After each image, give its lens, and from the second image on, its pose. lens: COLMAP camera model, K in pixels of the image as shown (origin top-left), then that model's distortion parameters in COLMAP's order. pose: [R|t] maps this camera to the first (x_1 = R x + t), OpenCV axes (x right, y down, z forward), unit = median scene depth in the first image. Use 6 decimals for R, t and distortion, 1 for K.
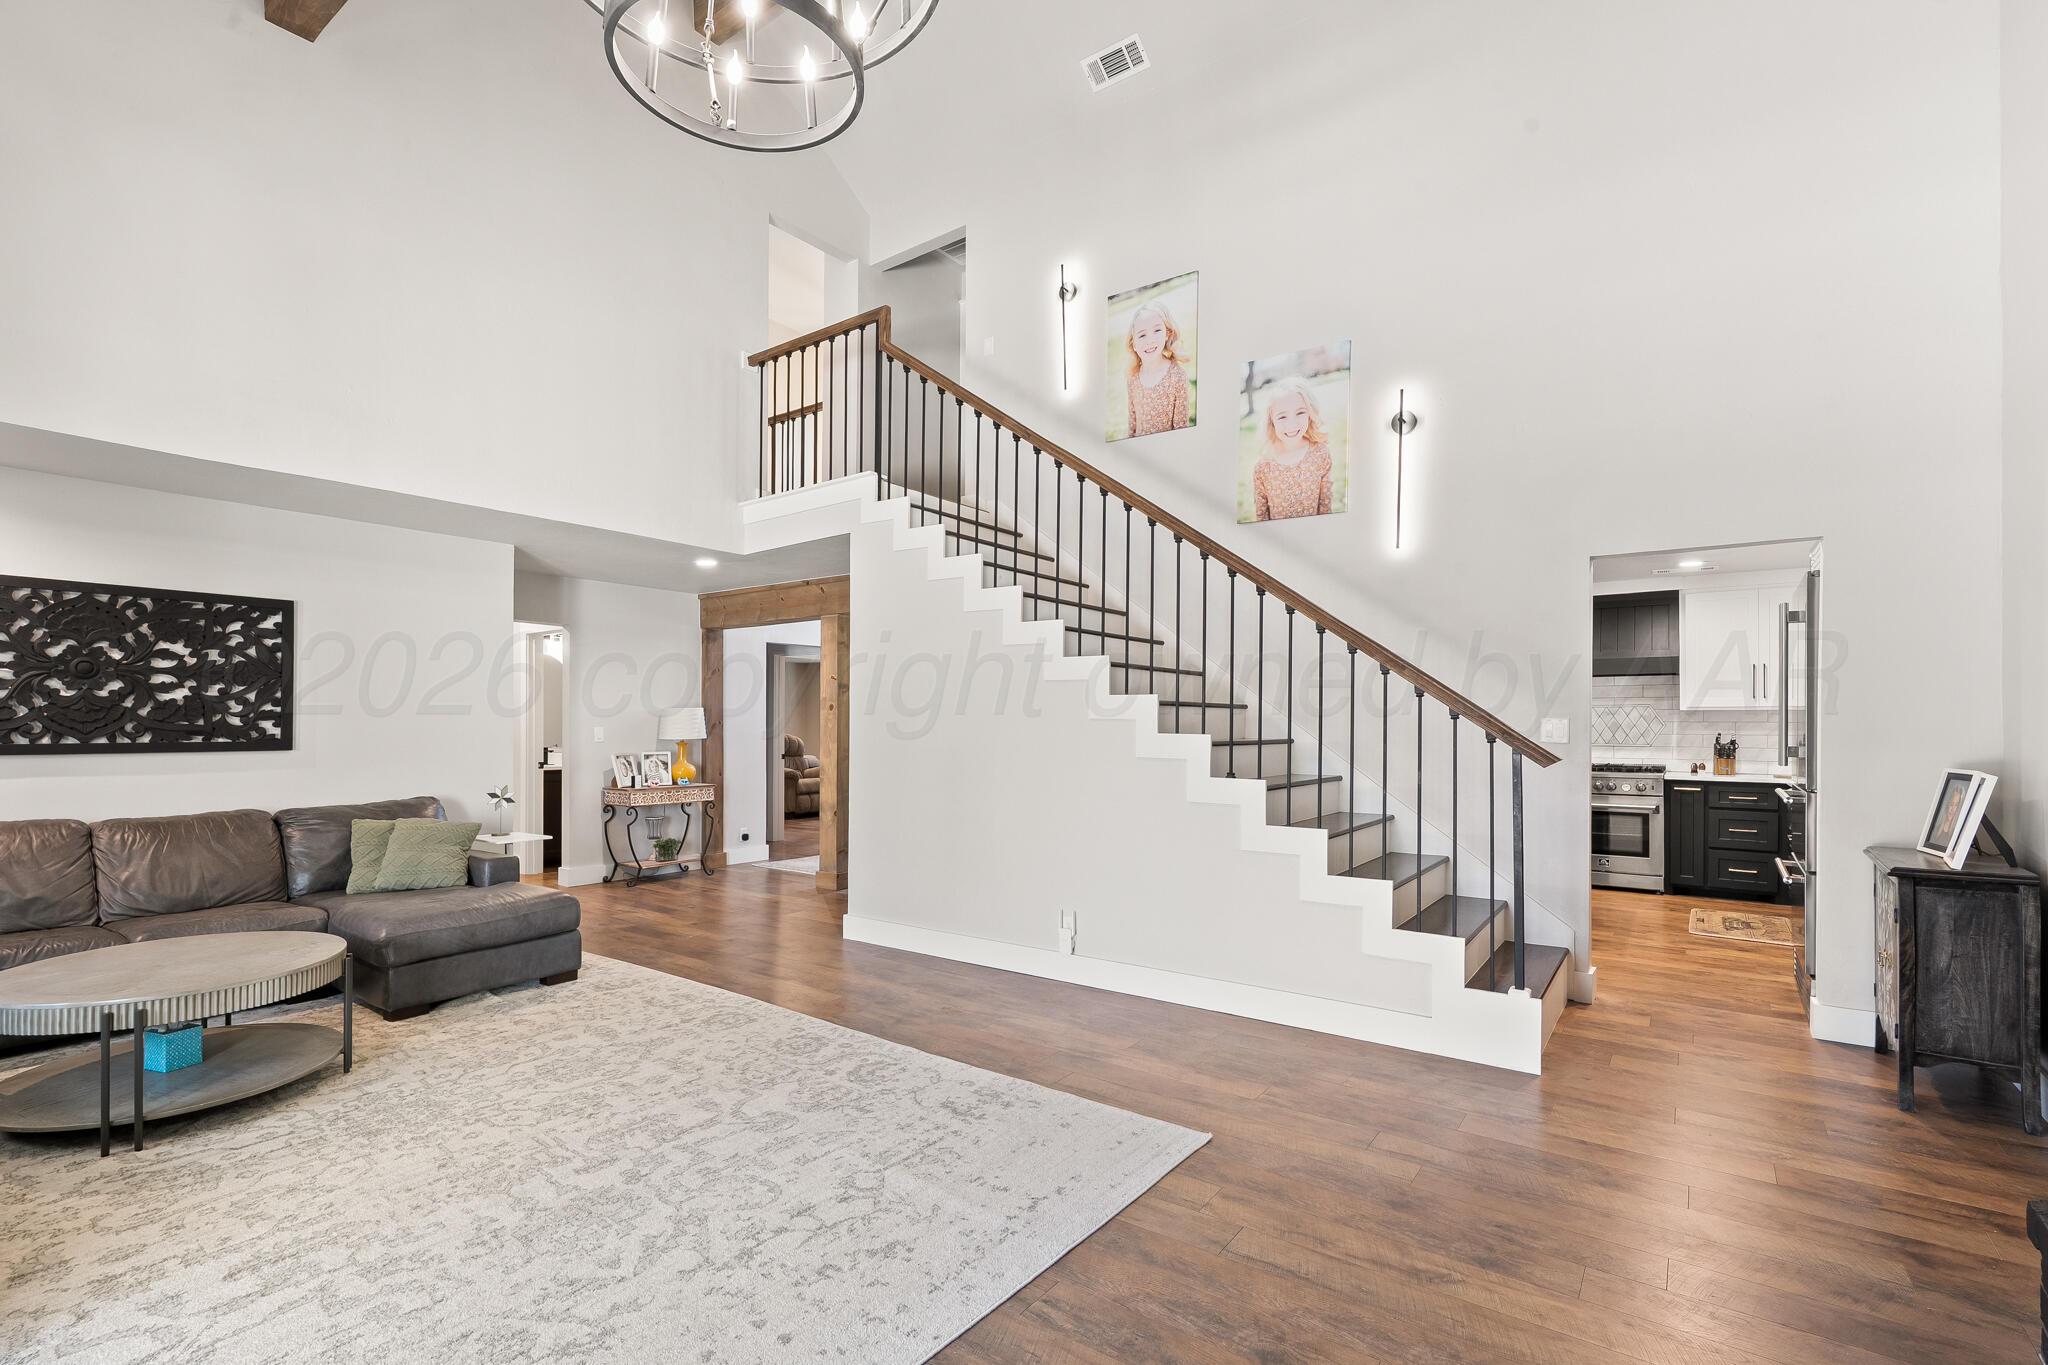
lens RADIAL K [[941.7, 0, 1023.0], [0, 941.7, 702.3], [0, 0, 1]] dist [0.003875, 0.000939]
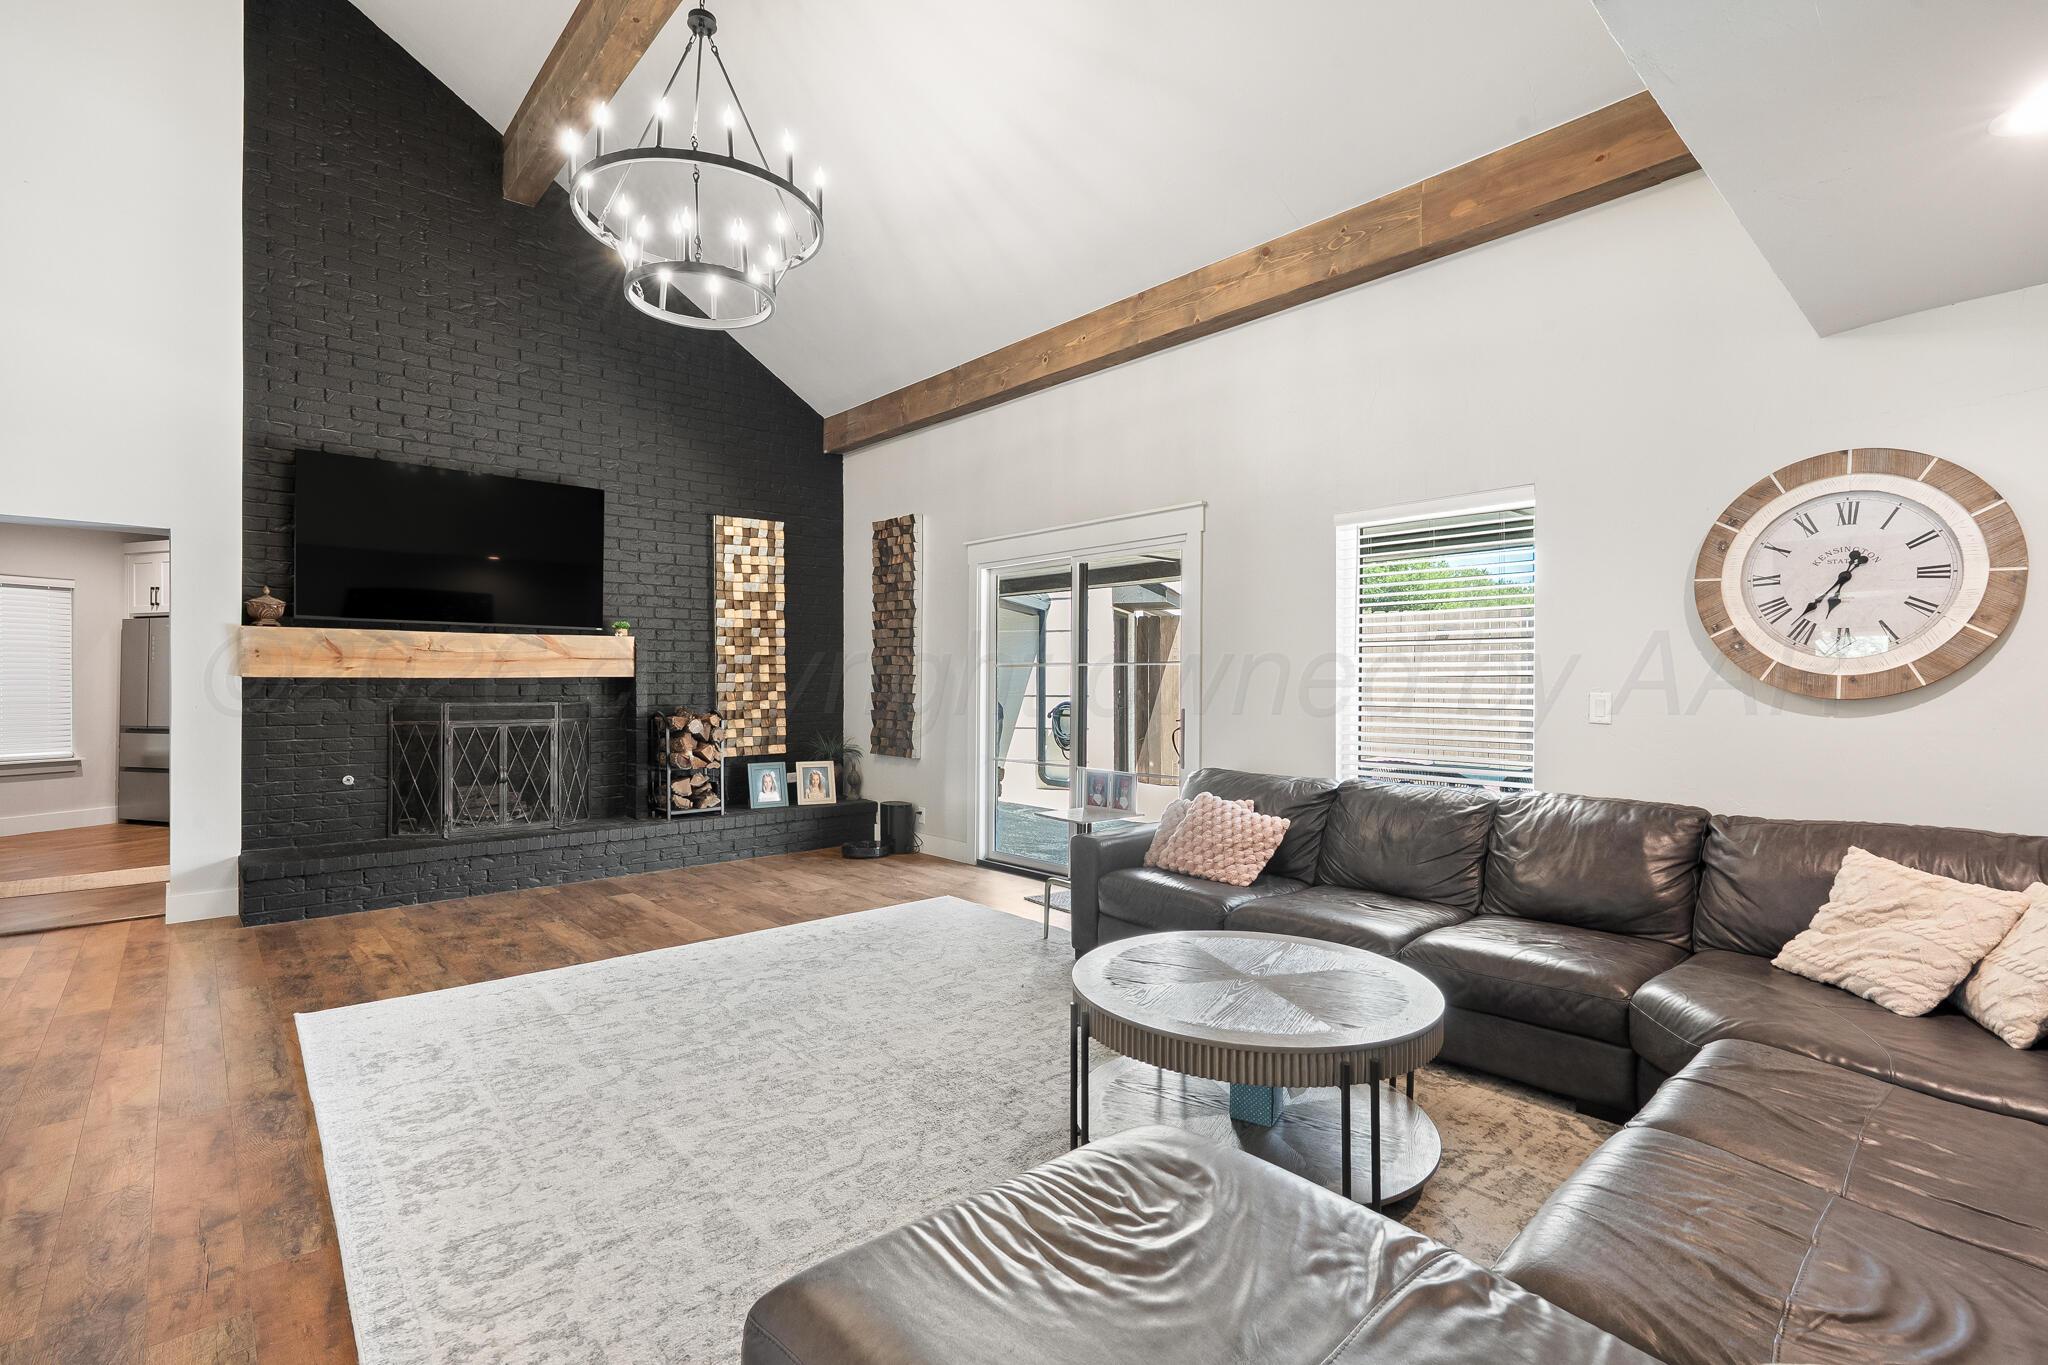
lens RADIAL K [[941.7, 0, 1026.6], [0, 941.7, 685.4], [0, 0, 1]] dist [0.003875, 0.000939]
pose [[-0.979380, -0.001358, 0.202020, -0.902886], [-0.005576, 0.999778, -0.020308, 0.051309], [-0.201948, -0.021016, -0.979171, 1.875043]]
